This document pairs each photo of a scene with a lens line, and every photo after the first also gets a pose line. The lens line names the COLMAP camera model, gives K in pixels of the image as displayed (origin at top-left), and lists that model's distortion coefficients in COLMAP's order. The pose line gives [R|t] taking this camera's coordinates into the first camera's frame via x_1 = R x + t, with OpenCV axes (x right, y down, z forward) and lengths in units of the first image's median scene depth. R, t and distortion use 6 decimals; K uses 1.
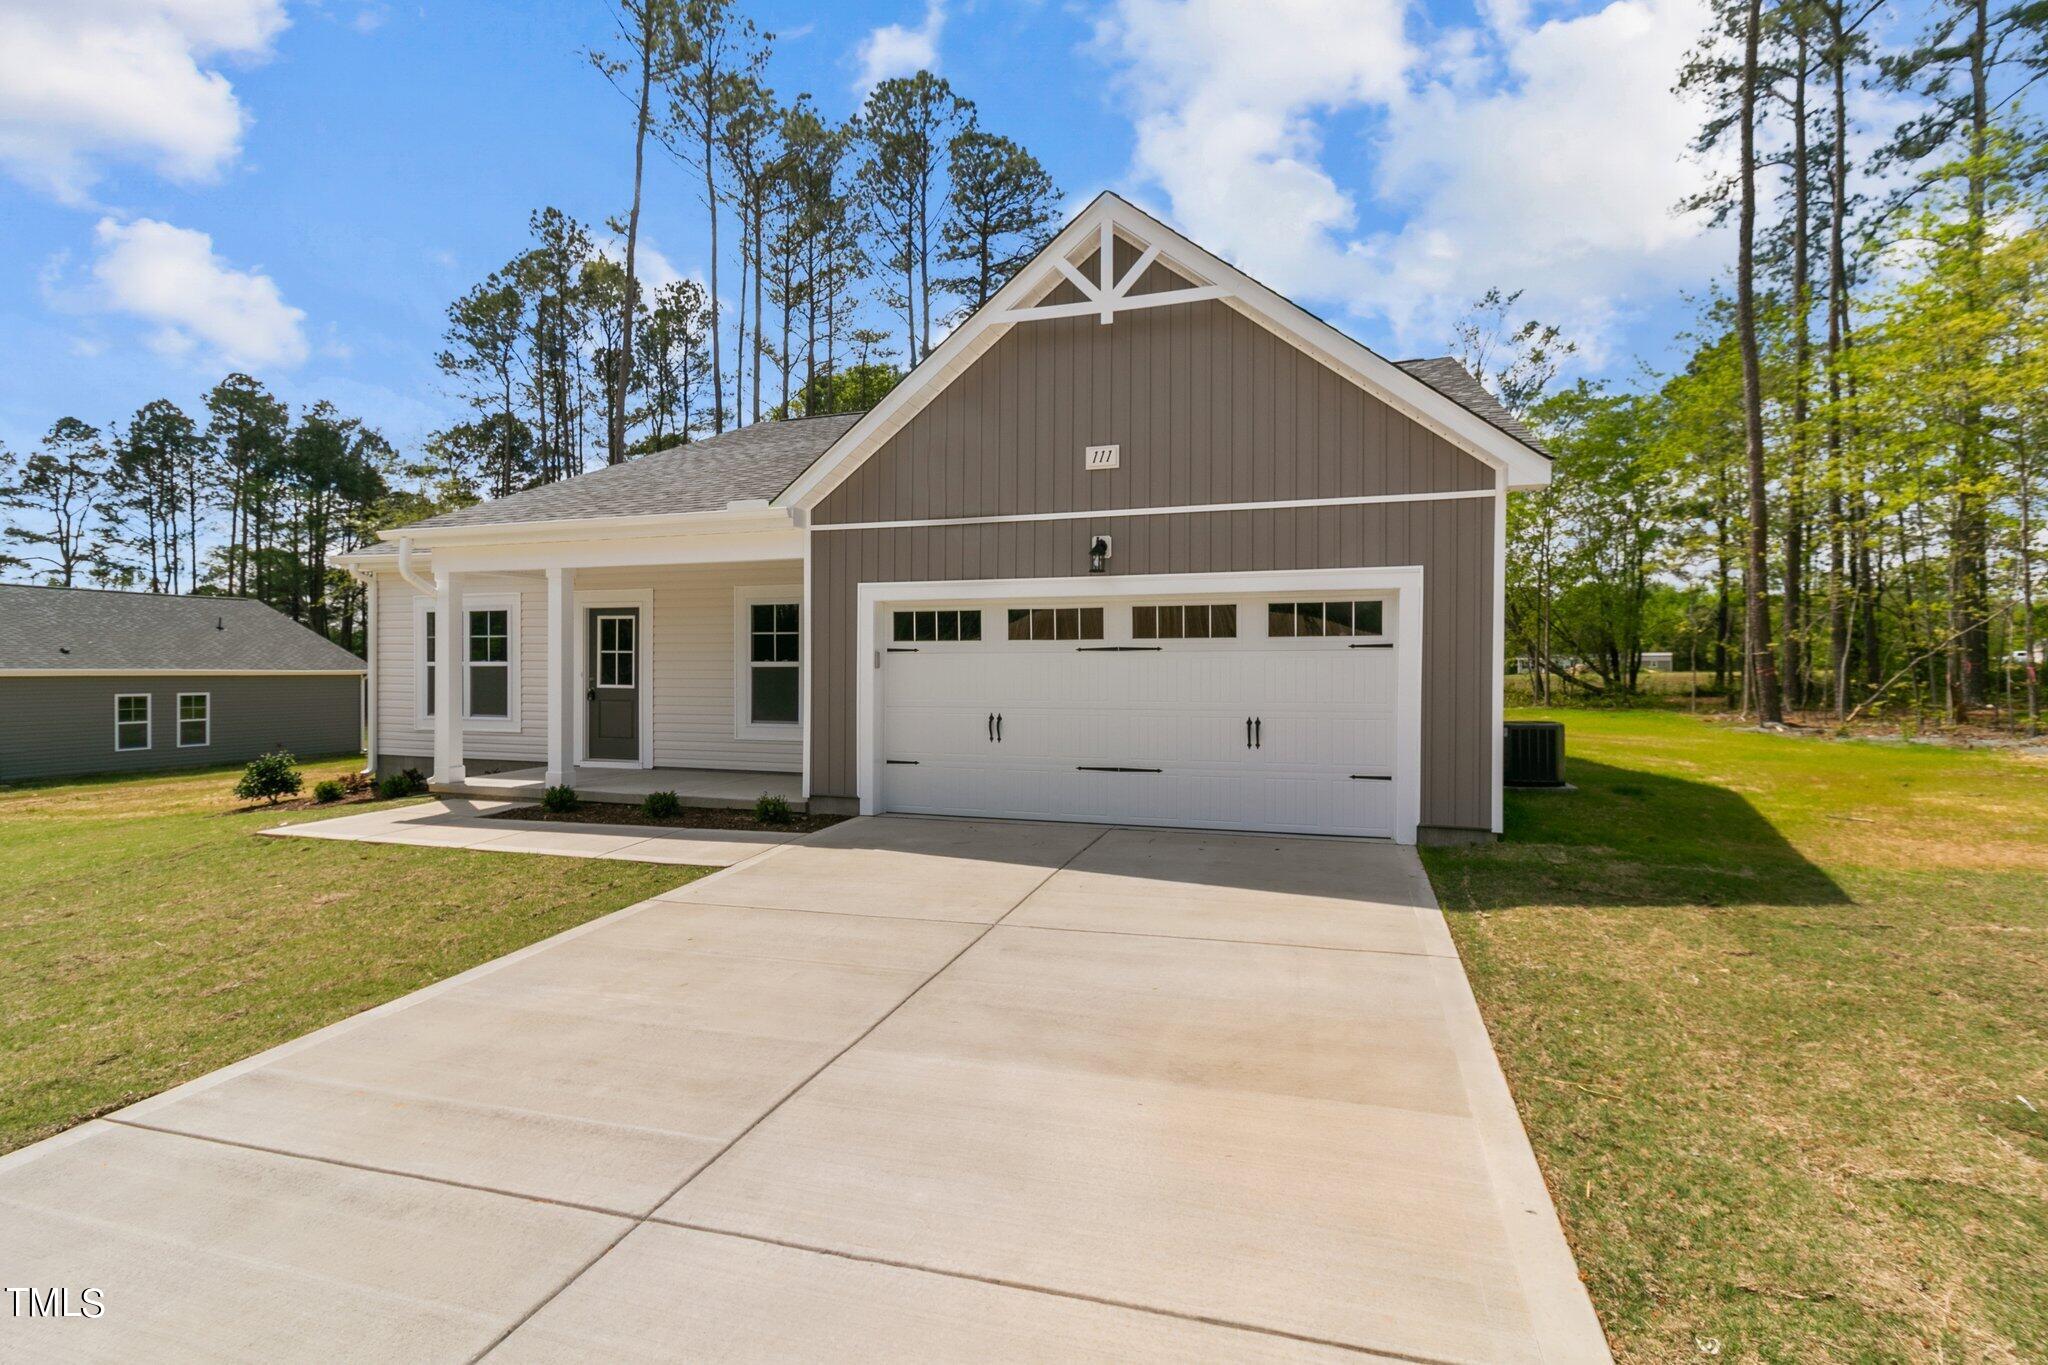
lens RADIAL K [[942.0, 0, 1039.2], [0, 942.0, 675.5], [0, 0, 1]] dist [0.007930, -0.001243]
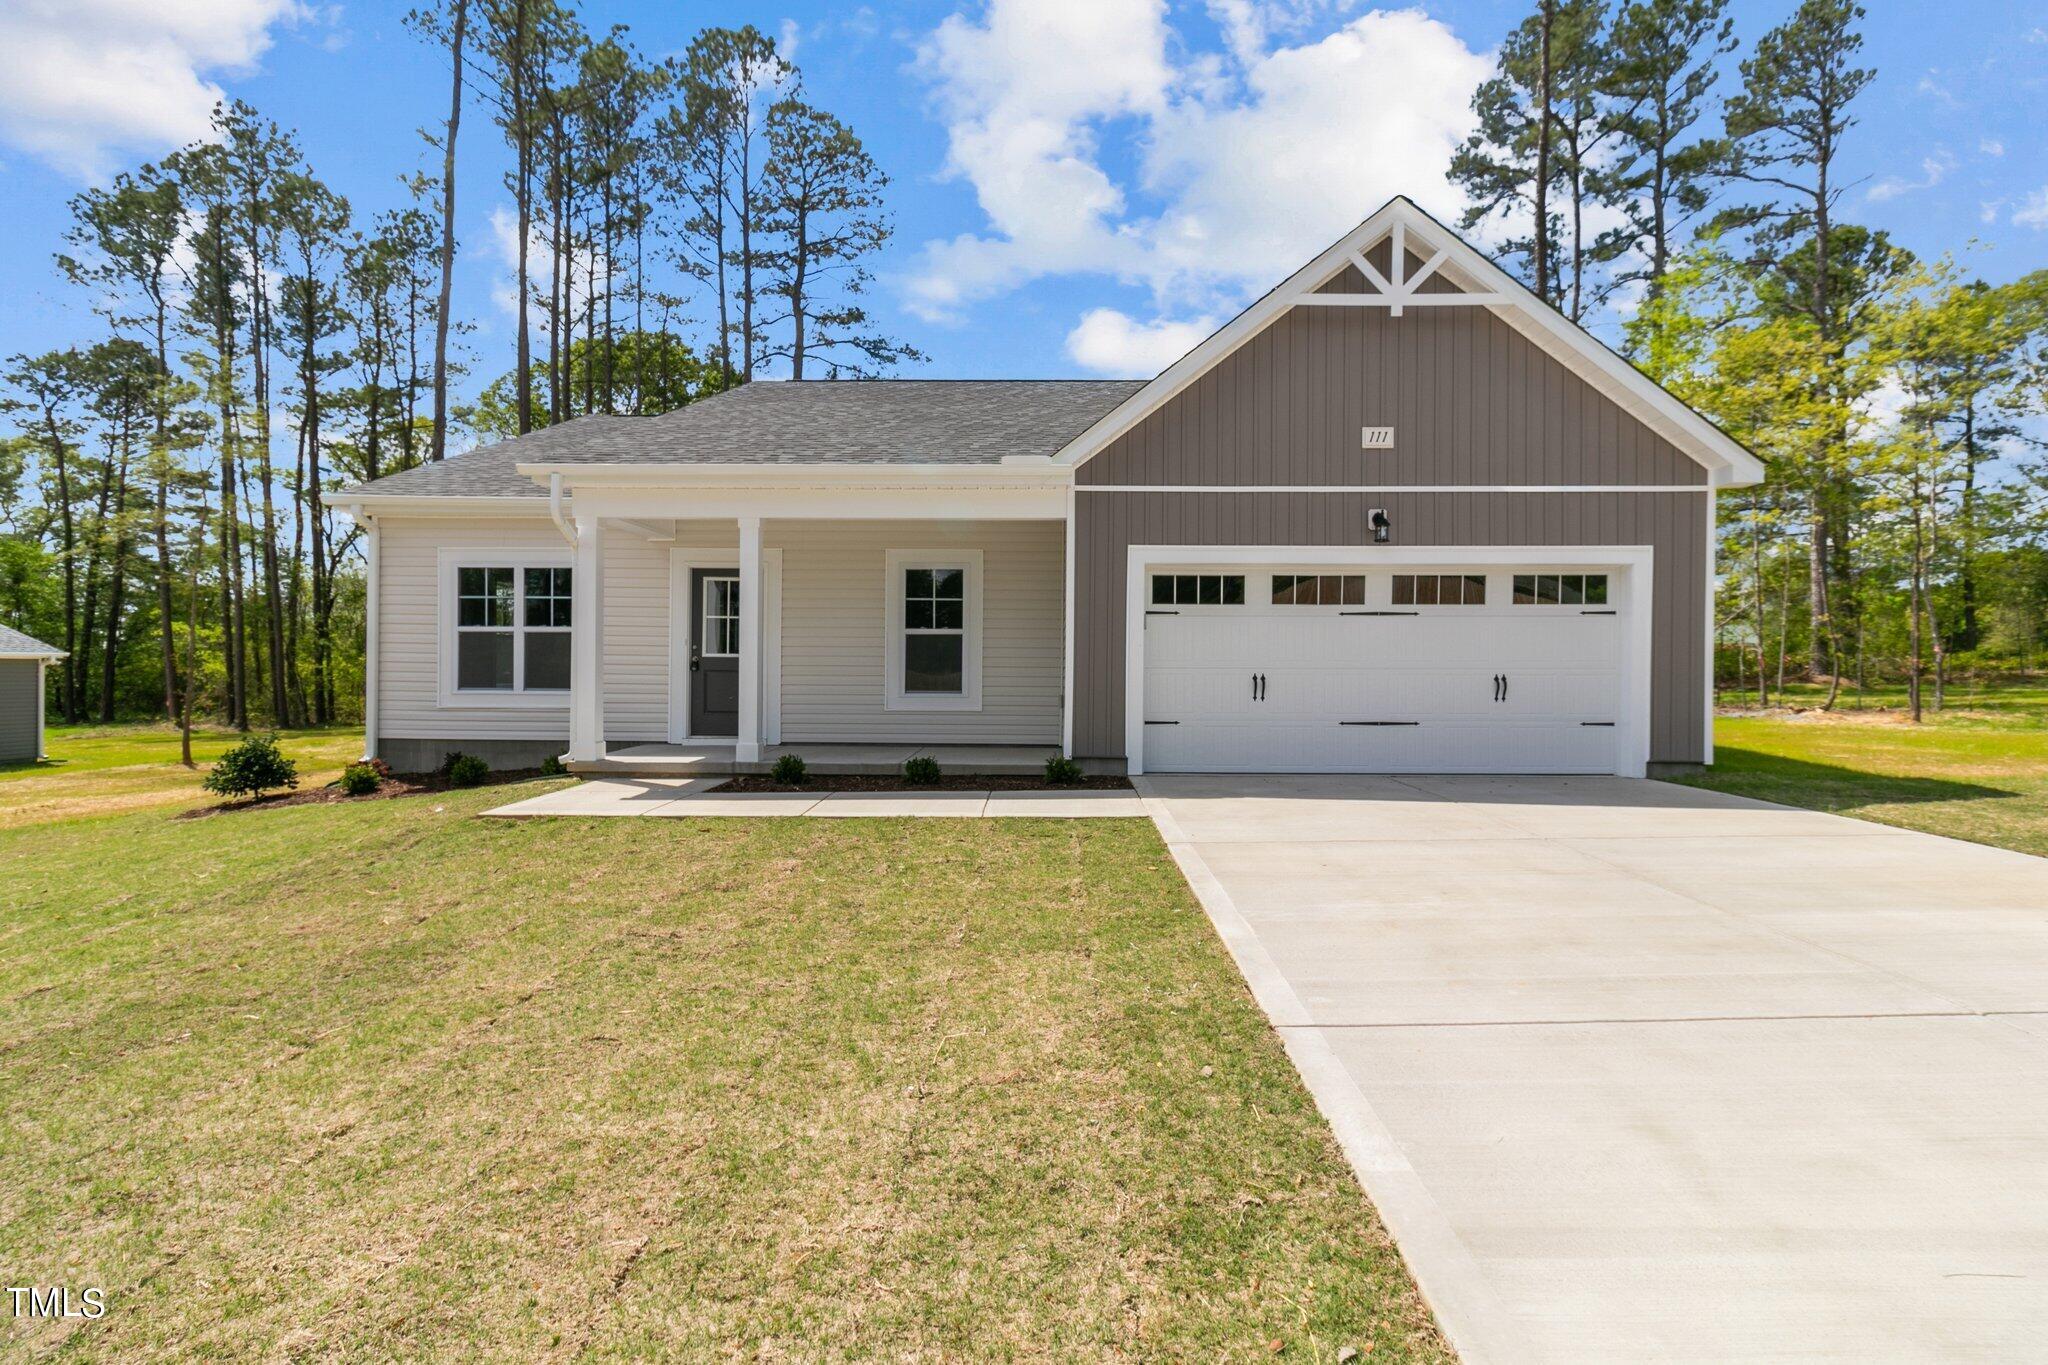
lens RADIAL K [[942.0, 0, 1037.0], [0, 942.0, 682.2], [0, 0, 1]] dist [0.007930, -0.001243]
pose [[0.954714, 0.000615, 0.297523, -0.198889], [-0.001600, 0.999994, 0.003065, 0.015611], [-0.297520, -0.003402, 0.954710, 0.021952]]
